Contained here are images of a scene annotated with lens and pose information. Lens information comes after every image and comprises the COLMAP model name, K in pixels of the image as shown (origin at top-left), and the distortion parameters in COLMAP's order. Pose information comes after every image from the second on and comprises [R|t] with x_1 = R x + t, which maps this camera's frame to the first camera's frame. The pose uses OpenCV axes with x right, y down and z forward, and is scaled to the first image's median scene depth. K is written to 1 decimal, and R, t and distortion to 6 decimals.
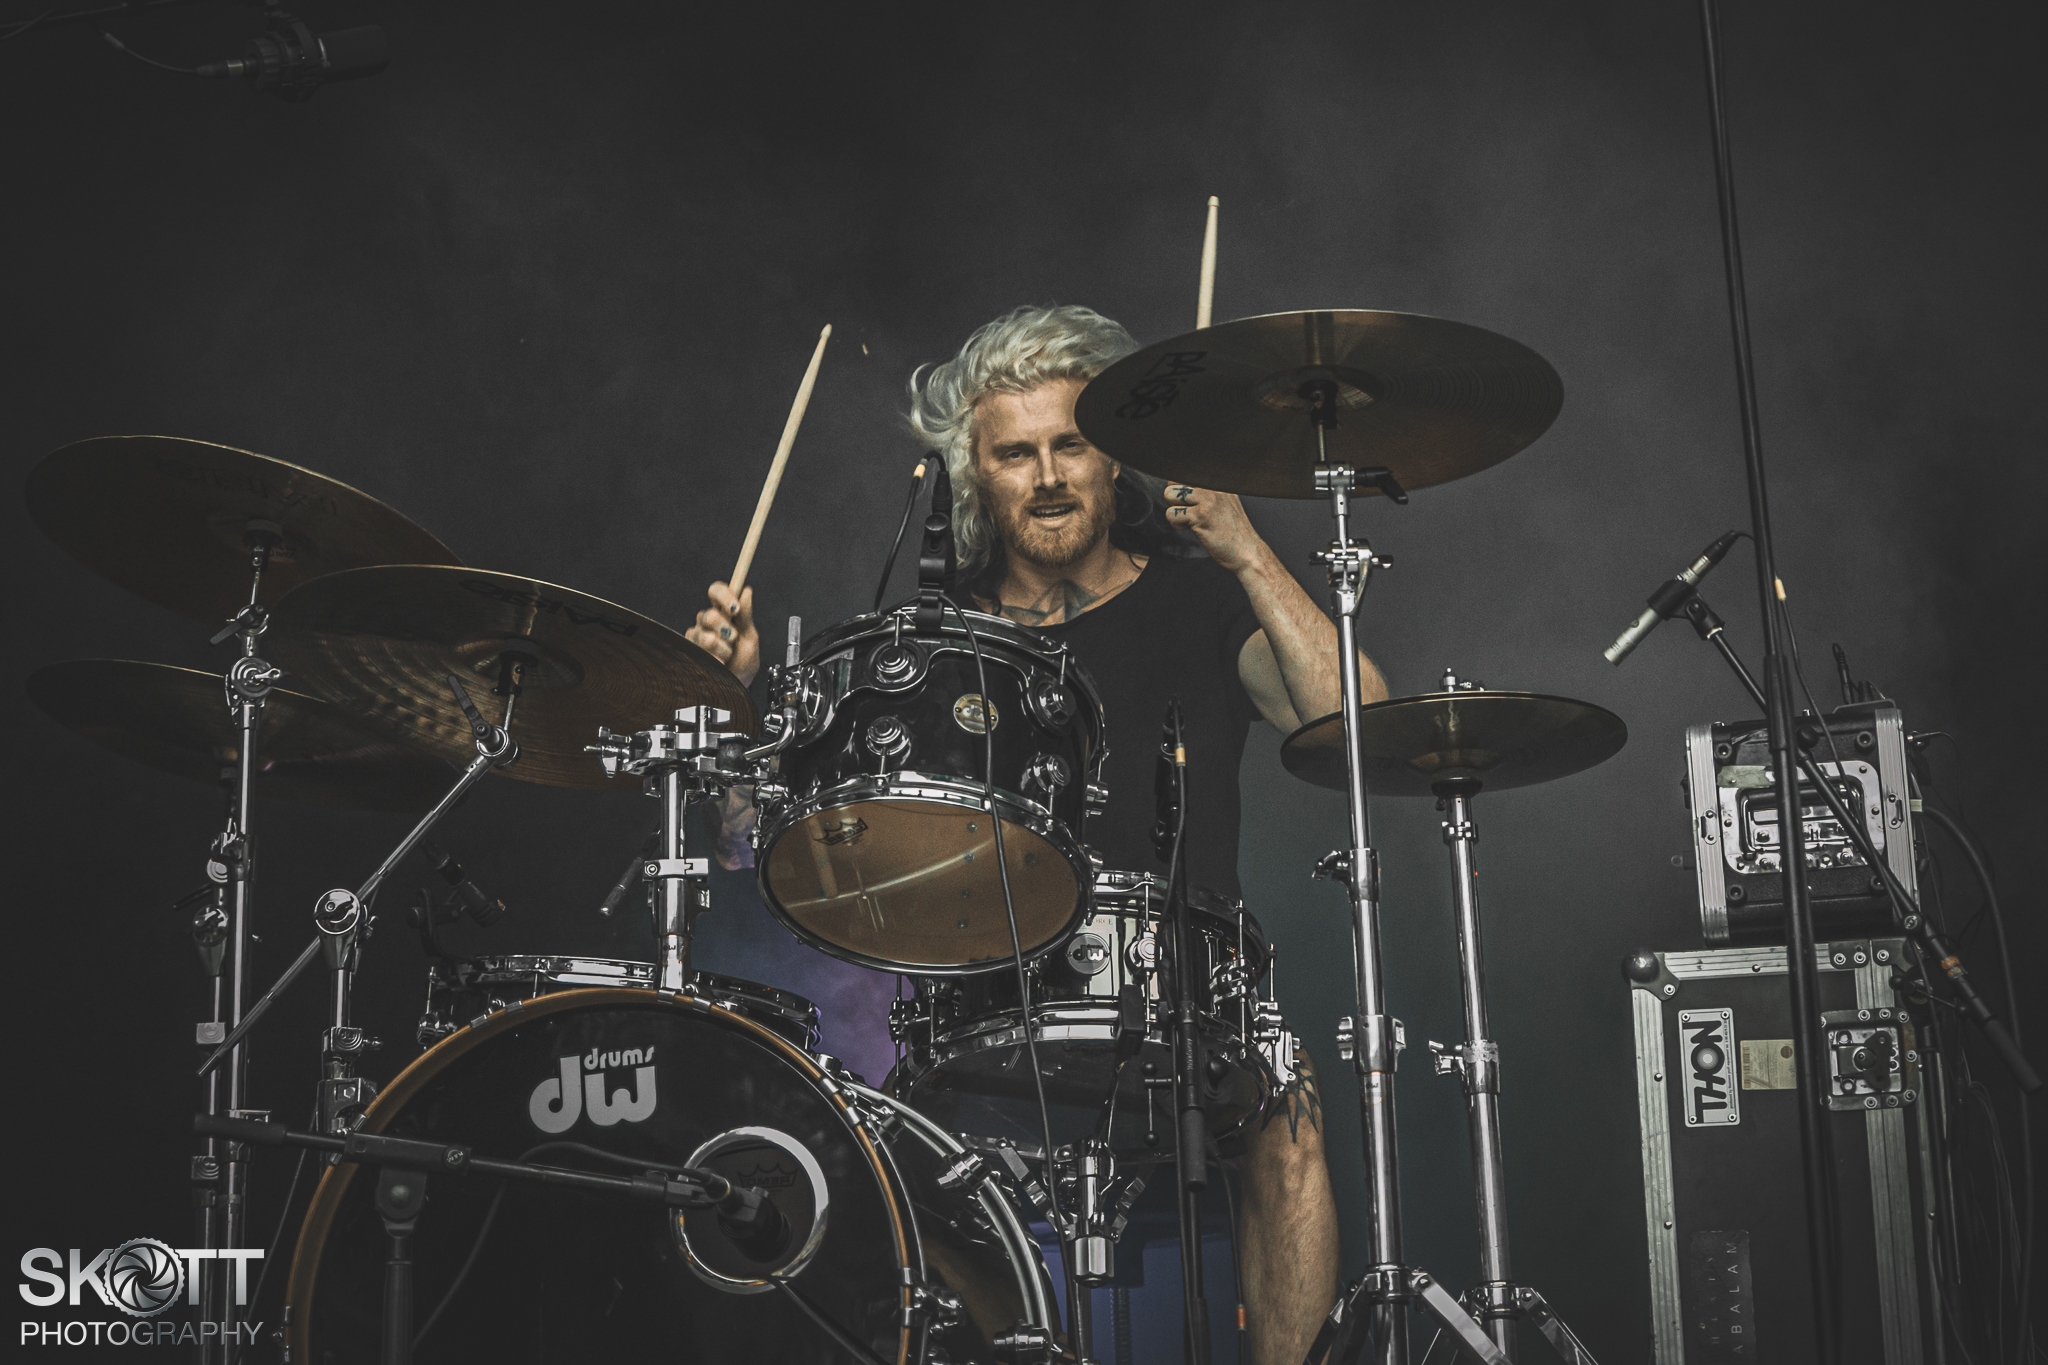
lens RADIAL K [[4412.1, 0, 1025.1], [0, 4412.1, 678.9], [0, 0, 1]] dist [0.005170, 0.000000]
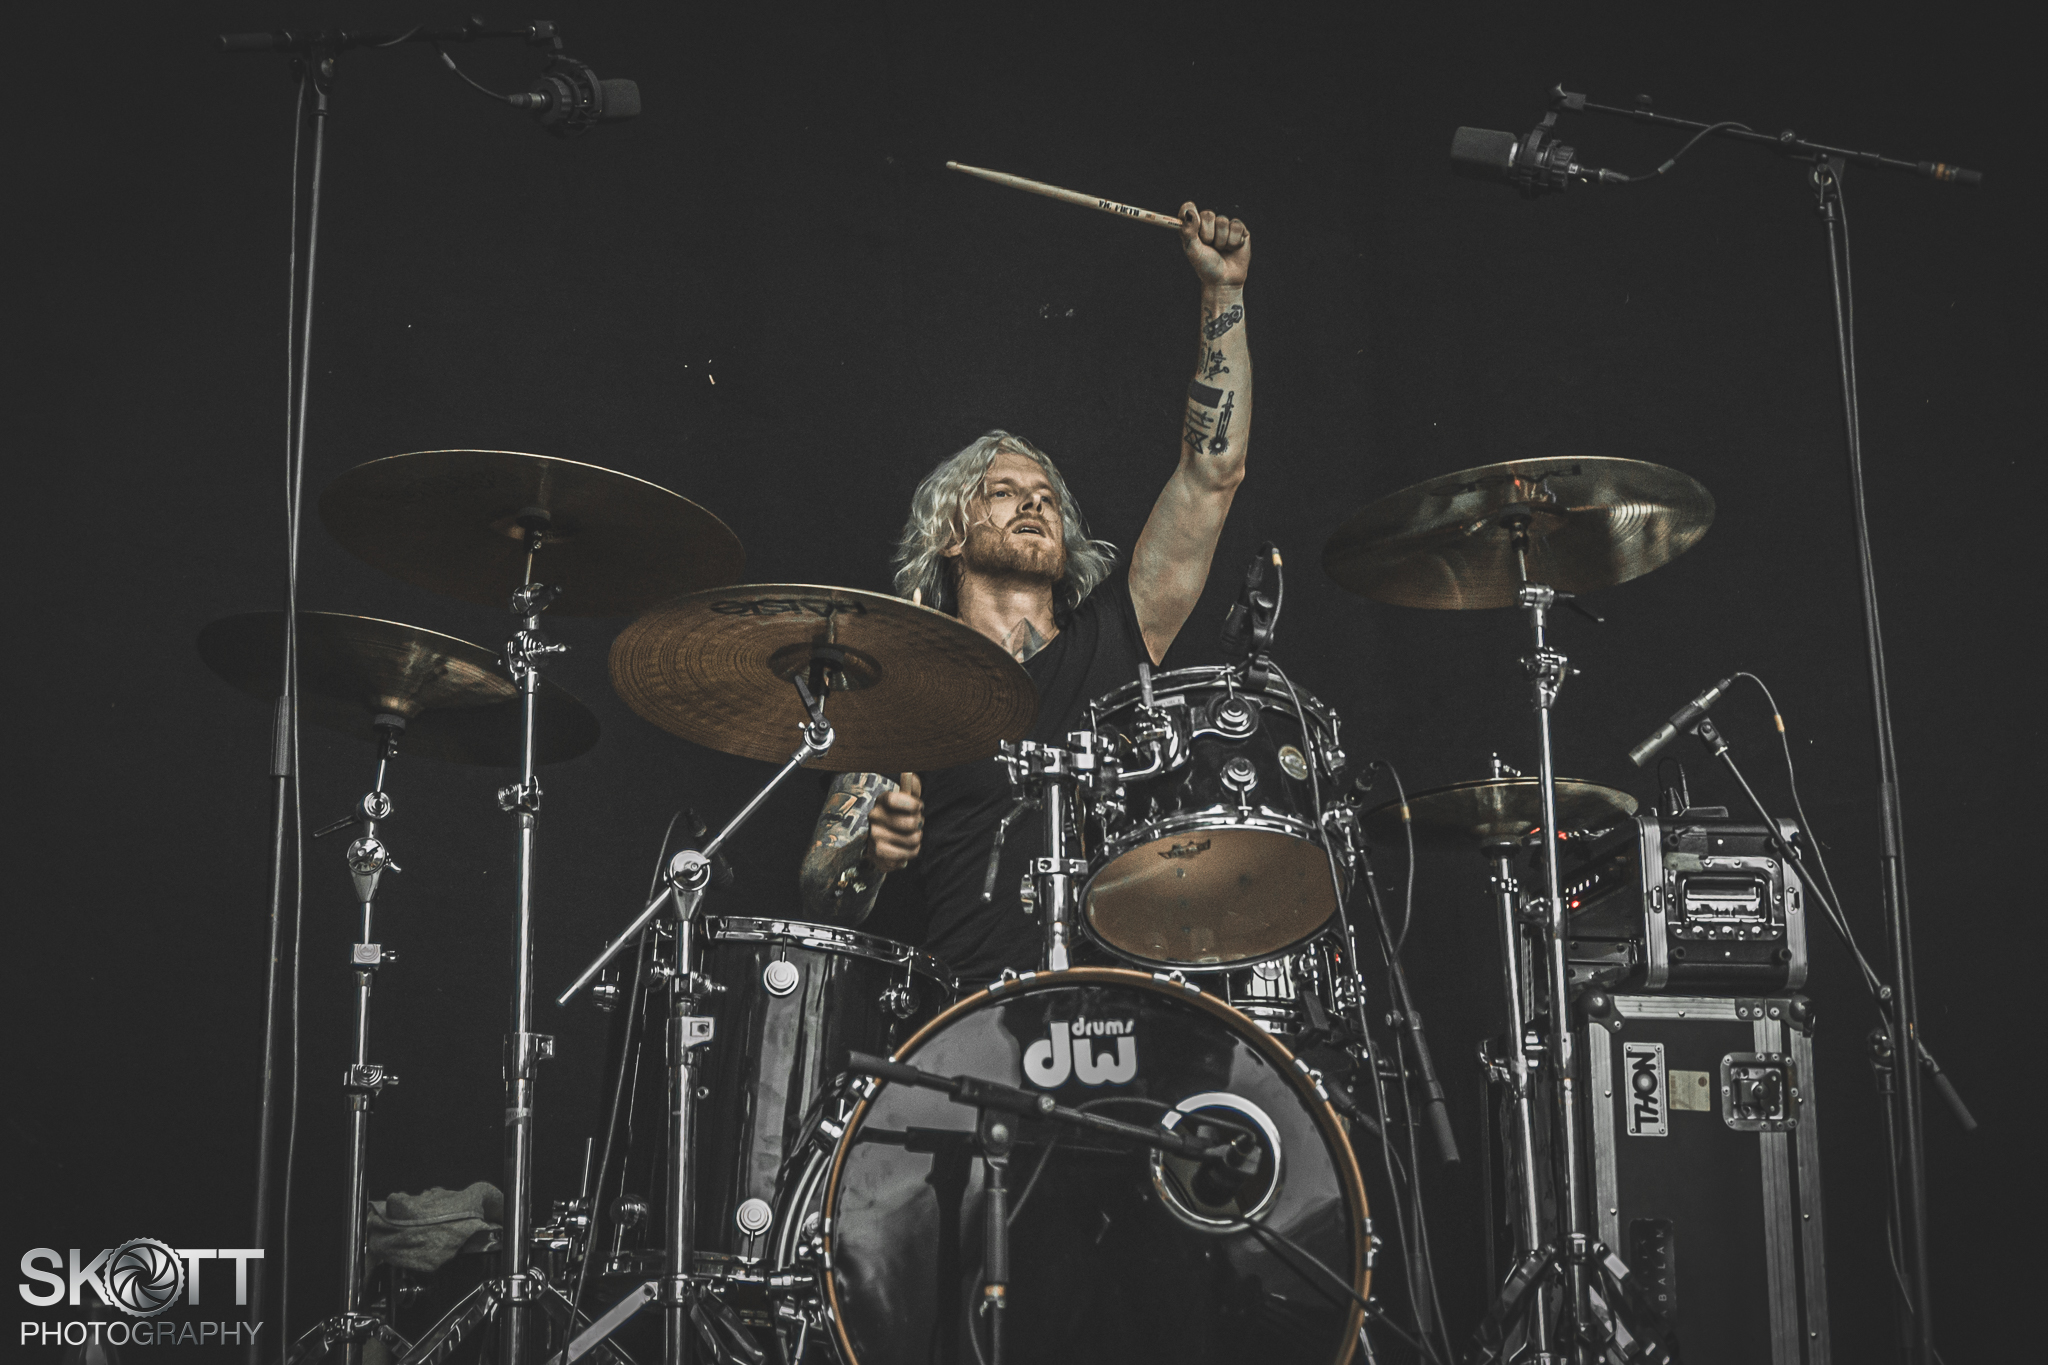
lens RADIAL K [[4056.5, 0, 1019.5], [0, 4056.5, 660.6], [0, 0, 1]] dist [0.014177, 0.000000]
pose [[0.917333, 0.112695, 0.381838, -0.467899], [-0.112554, 0.993384, -0.022785, 0.012922], [-0.381879, -0.022076, 0.923948, -0.001446]]
